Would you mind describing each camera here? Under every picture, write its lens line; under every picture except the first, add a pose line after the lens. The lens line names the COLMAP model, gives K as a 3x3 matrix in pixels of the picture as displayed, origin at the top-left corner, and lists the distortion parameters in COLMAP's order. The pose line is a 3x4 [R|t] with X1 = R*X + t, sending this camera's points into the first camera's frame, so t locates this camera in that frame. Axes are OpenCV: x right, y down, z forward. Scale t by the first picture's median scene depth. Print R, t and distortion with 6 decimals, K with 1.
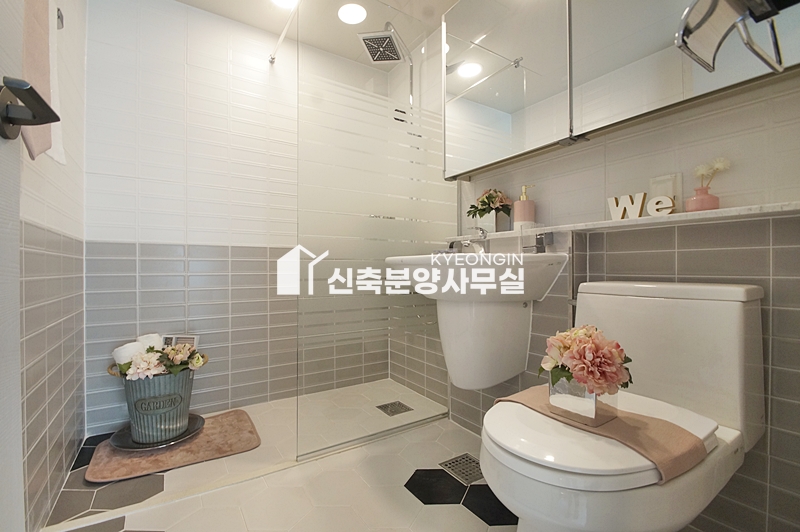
lens RADIAL K [[354.3, 0, 397.4], [0, 354.3, 270.6], [0, 0, 1]] dist [-0.003845, -0.006464]
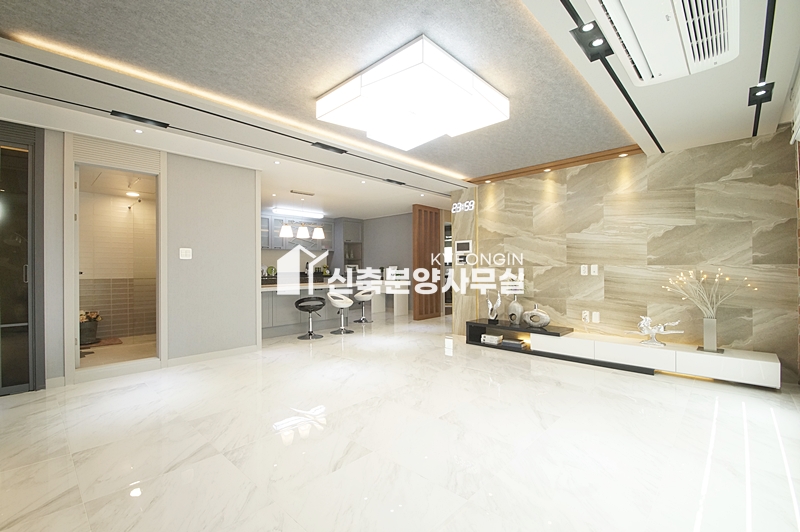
lens RADIAL K [[354.3, 0, 390.7], [0, 354.3, 272.7], [0, 0, 1]] dist [-0.003845, -0.006464]
pose [[0.974126, 0.005201, 0.225944, 1.011477], [-0.005859, 0.999980, 0.002242, -0.133470], [-0.225928, -0.003508, 0.974138, -2.141509]]
